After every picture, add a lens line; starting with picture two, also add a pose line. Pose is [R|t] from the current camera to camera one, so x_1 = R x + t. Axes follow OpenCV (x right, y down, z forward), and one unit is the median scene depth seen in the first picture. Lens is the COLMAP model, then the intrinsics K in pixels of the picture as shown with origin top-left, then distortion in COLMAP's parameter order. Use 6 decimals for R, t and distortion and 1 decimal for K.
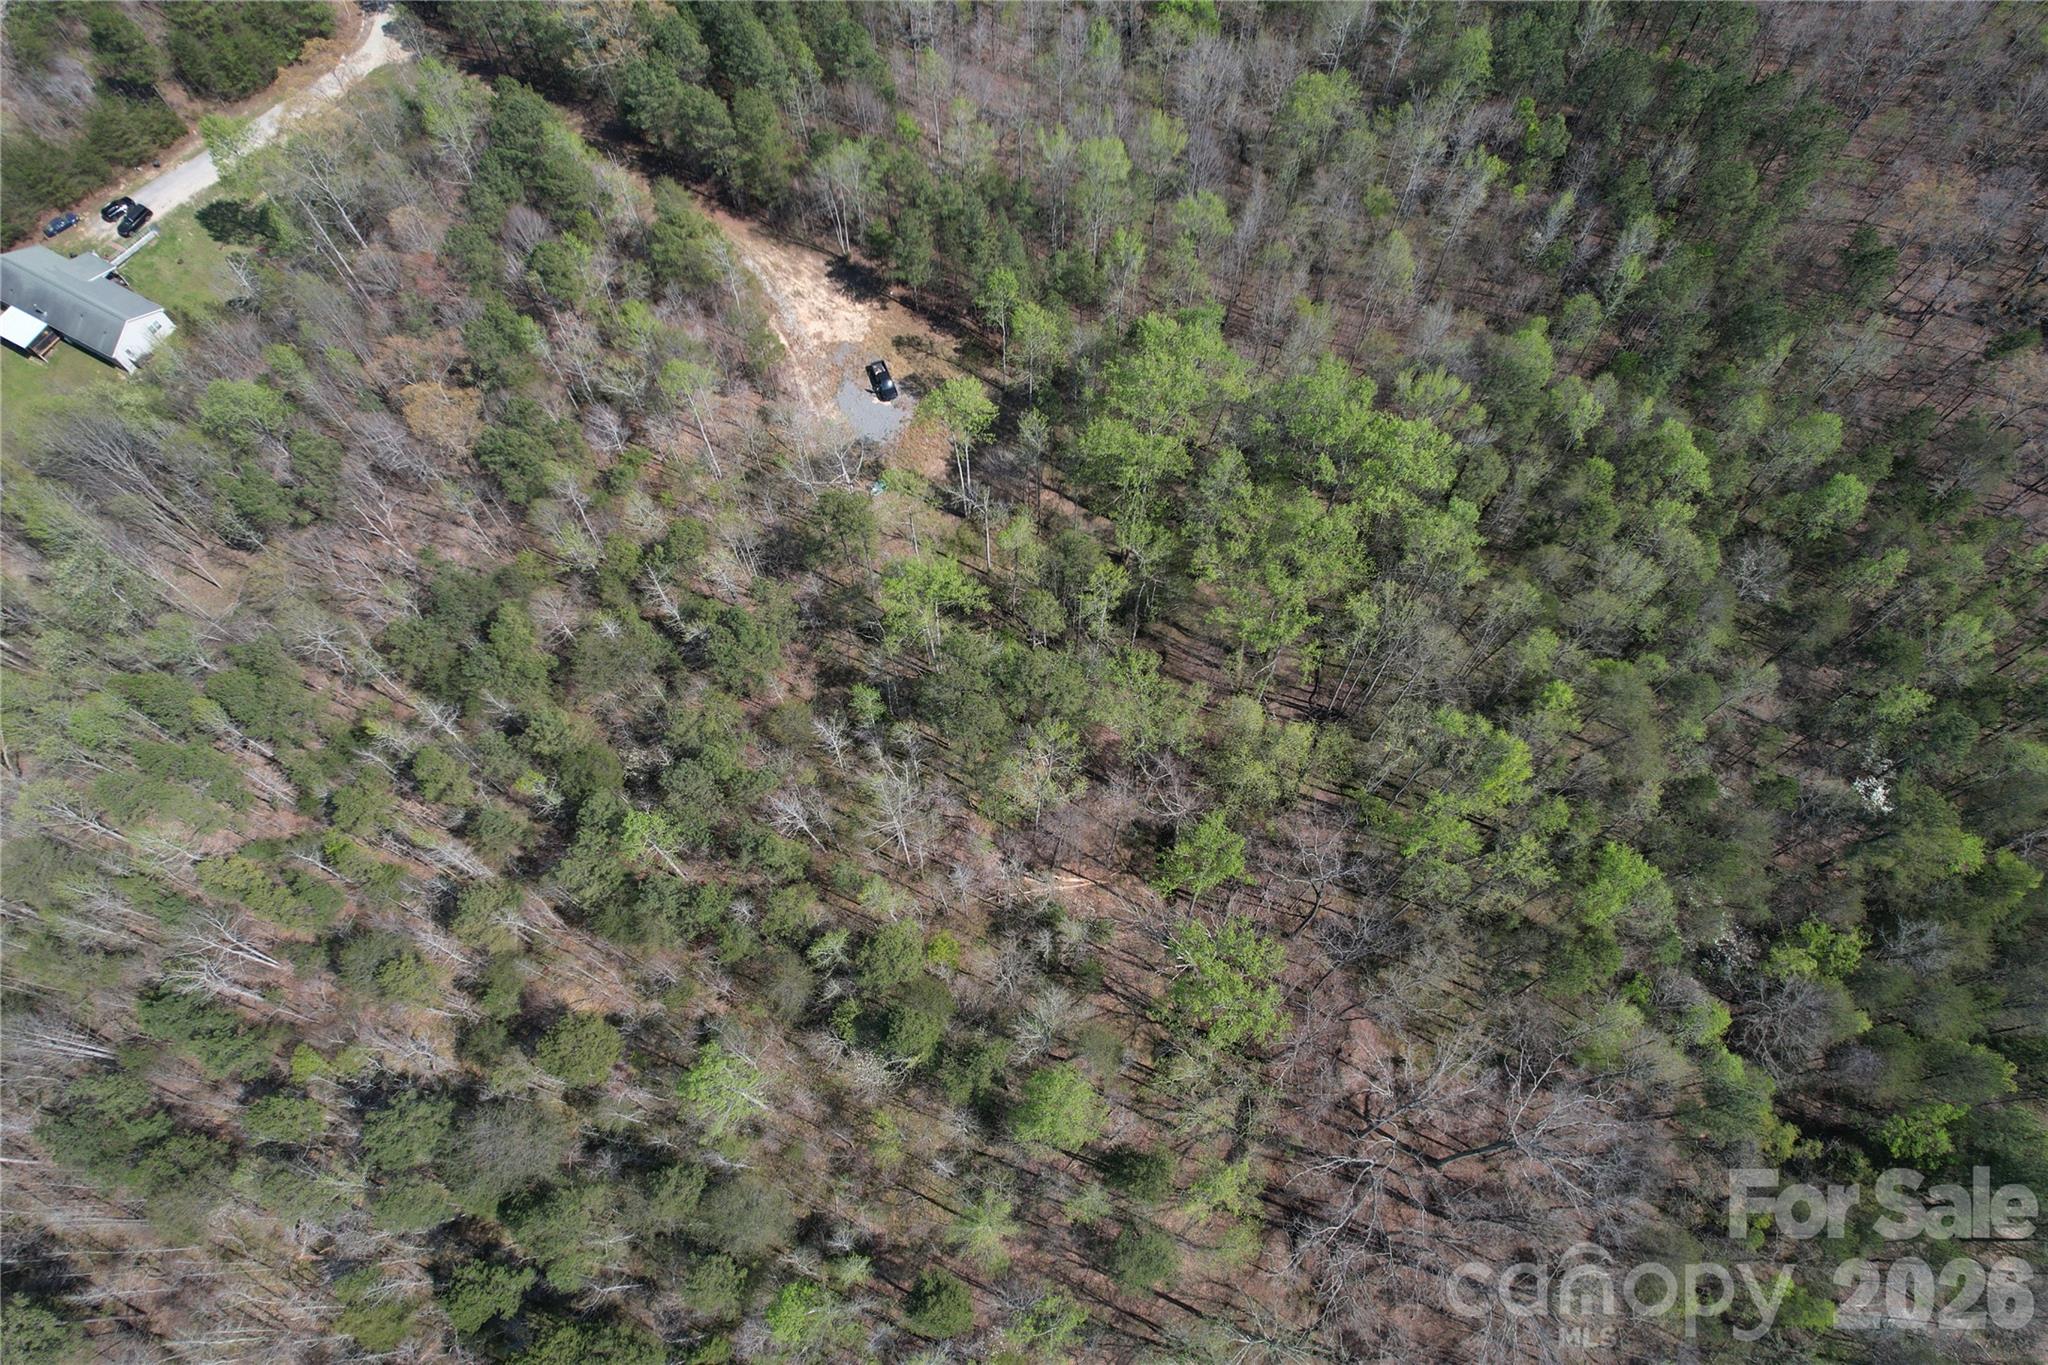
lens RADIAL K [[1293.2, 0, 1026.9], [0, 1293.2, 694.3], [0, 0, 1]] dist [-0.000401, 0.013356]
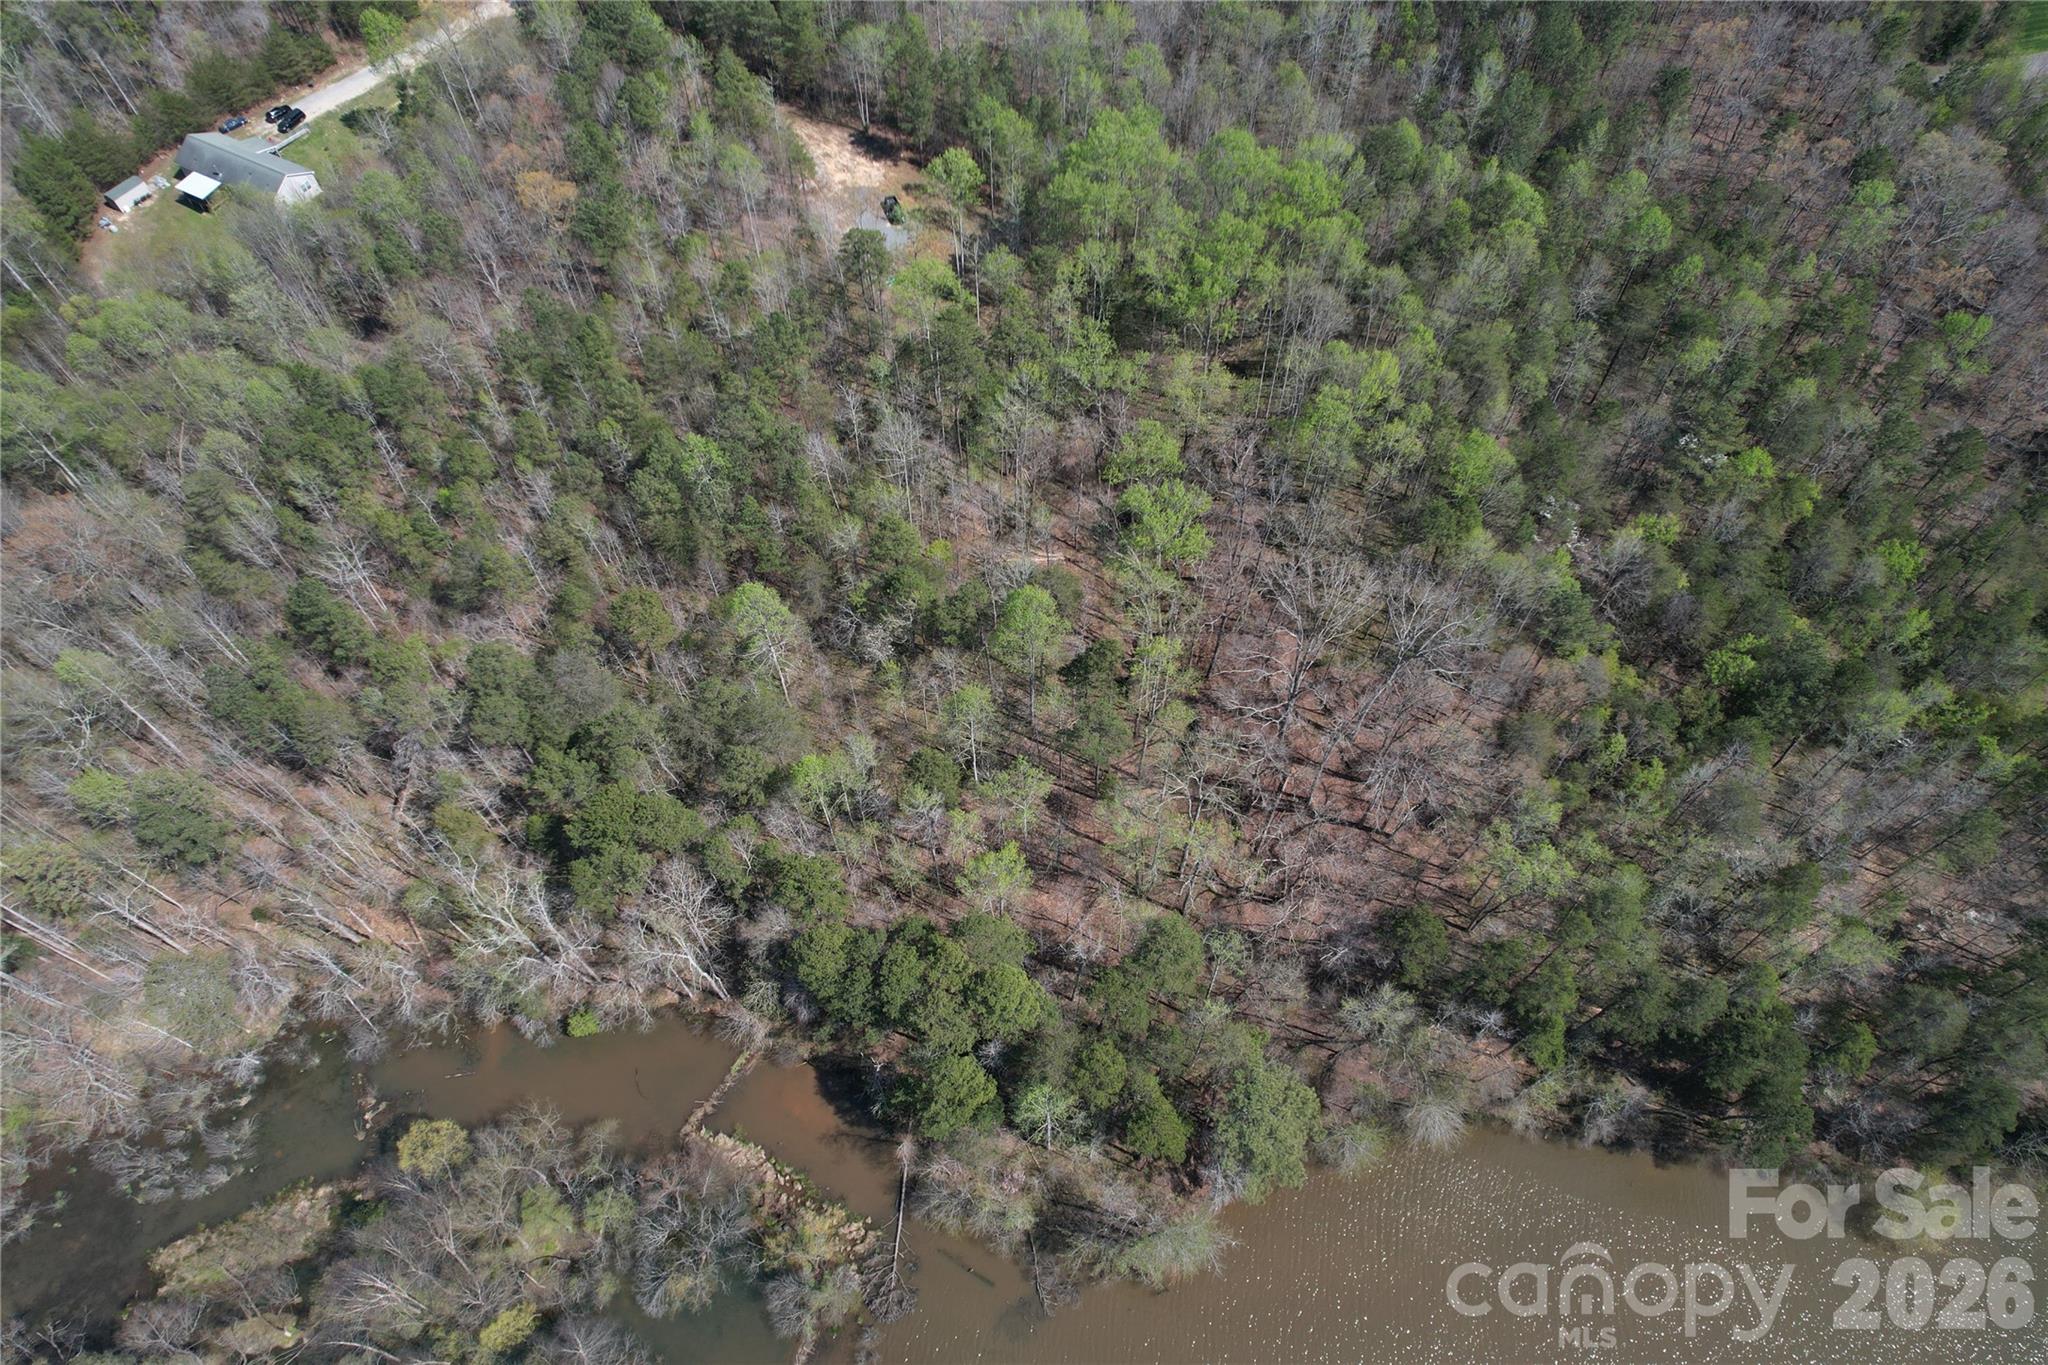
lens RADIAL K [[1293.2, 0, 1021.4], [0, 1293.2, 674.2], [0, 0, 1]] dist [-0.000401, 0.013356]
pose [[0.999983, -0.001971, -0.005463, 0.015259], [0.001118, 0.988385, -0.151966, 0.368378], [0.005699, 0.151958, 0.988371, -0.146870]]
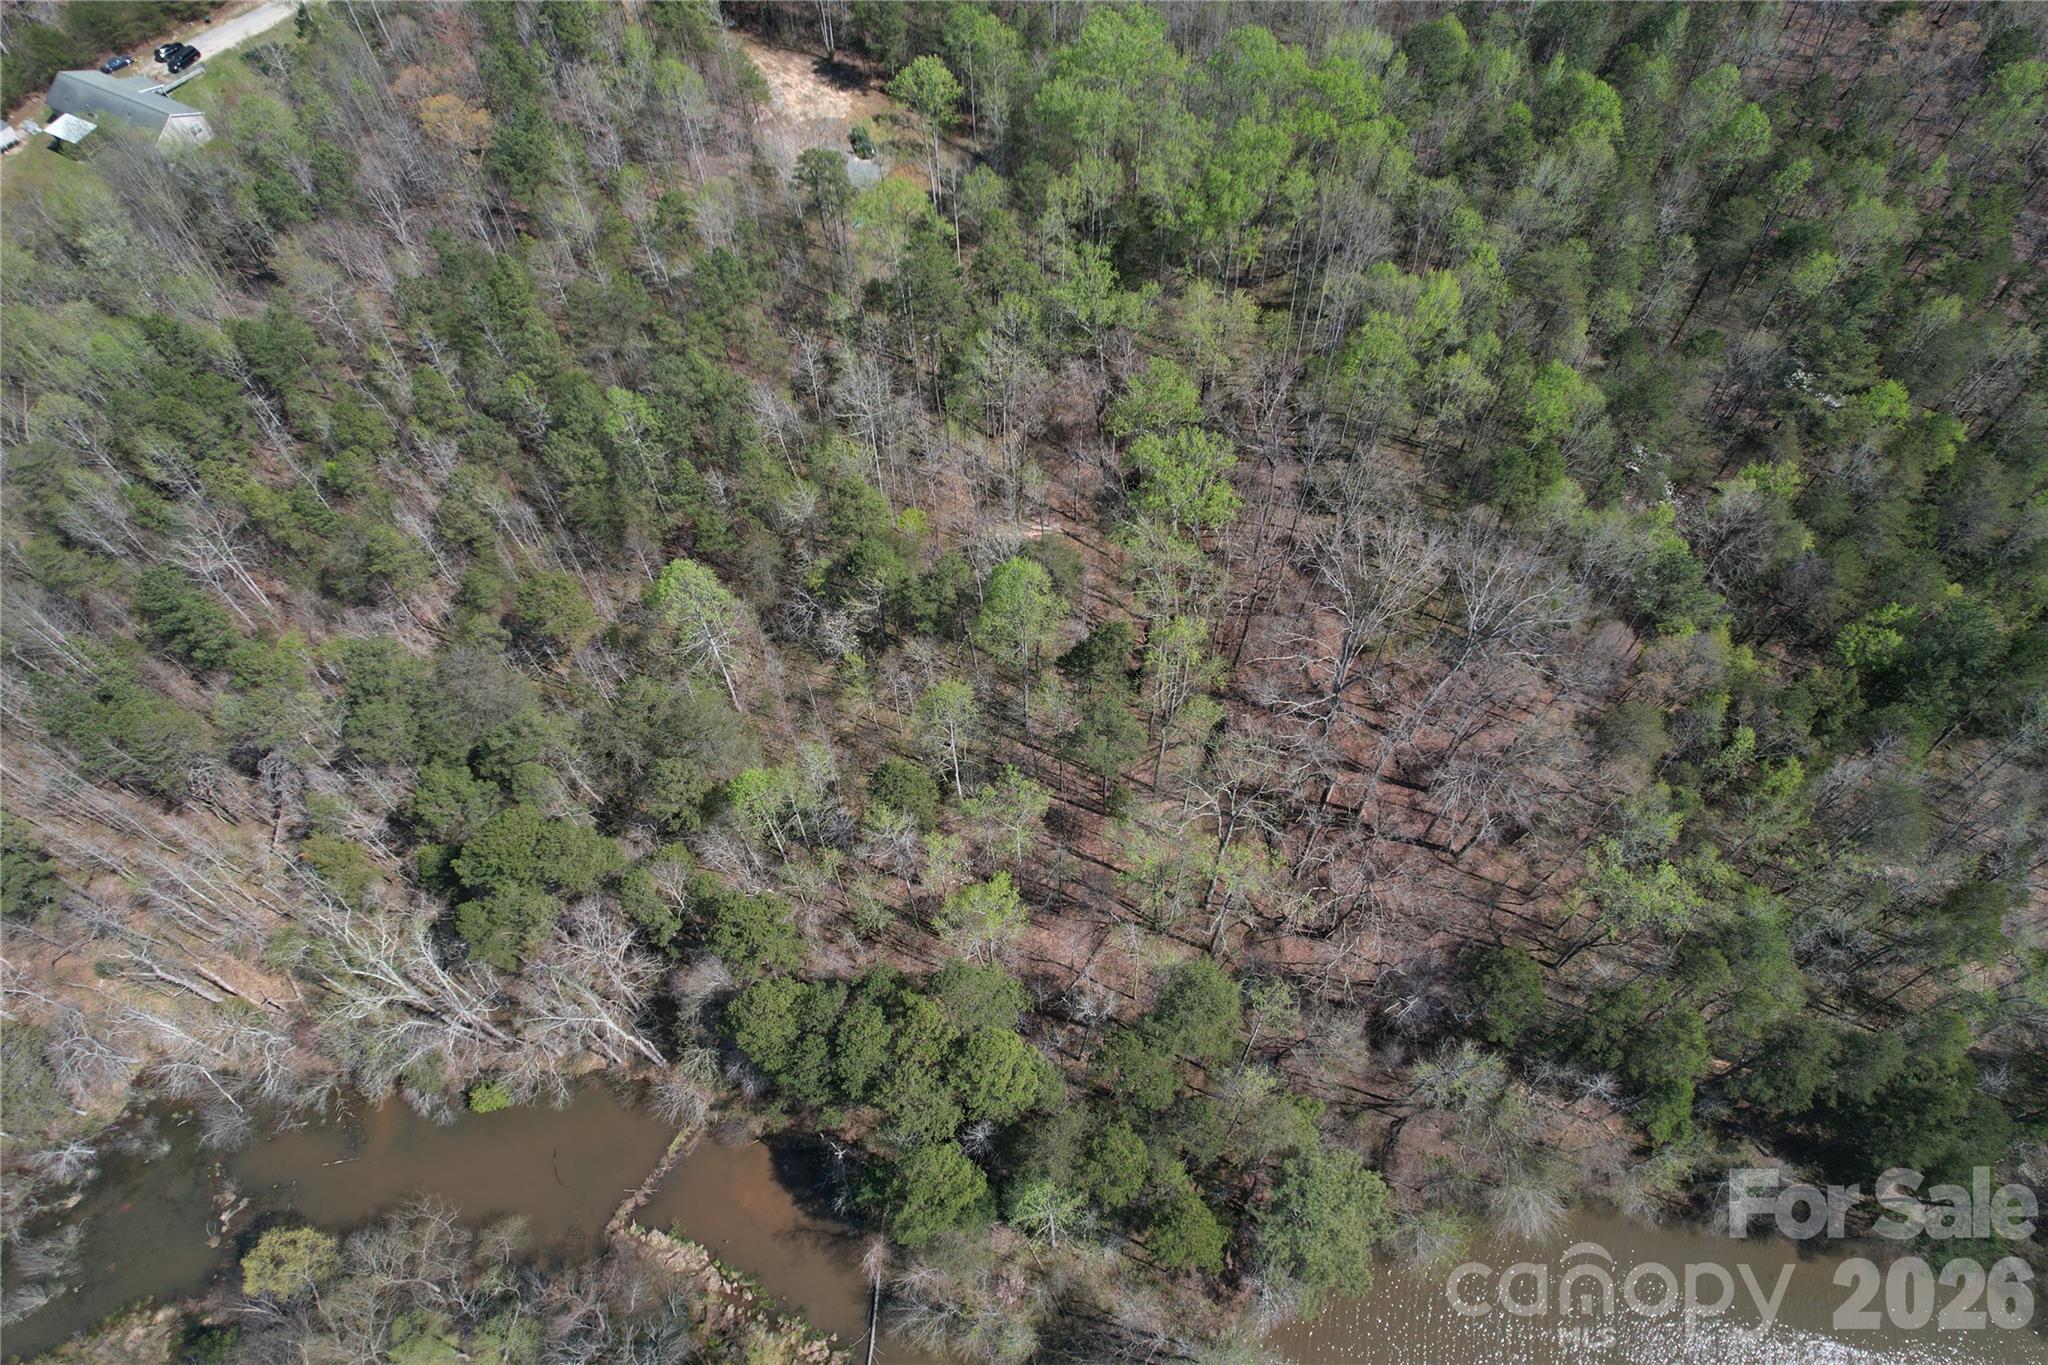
lens RADIAL K [[1293.2, 0, 1028.3], [0, 1293.2, 685.7], [0, 0, 1]] dist [-0.000401, 0.013356]
pose [[0.999829, -0.018155, -0.003544, 0.021790], [0.017451, 0.989315, -0.144748, 0.352039], [0.006134, 0.144662, 0.989462, -0.005931]]
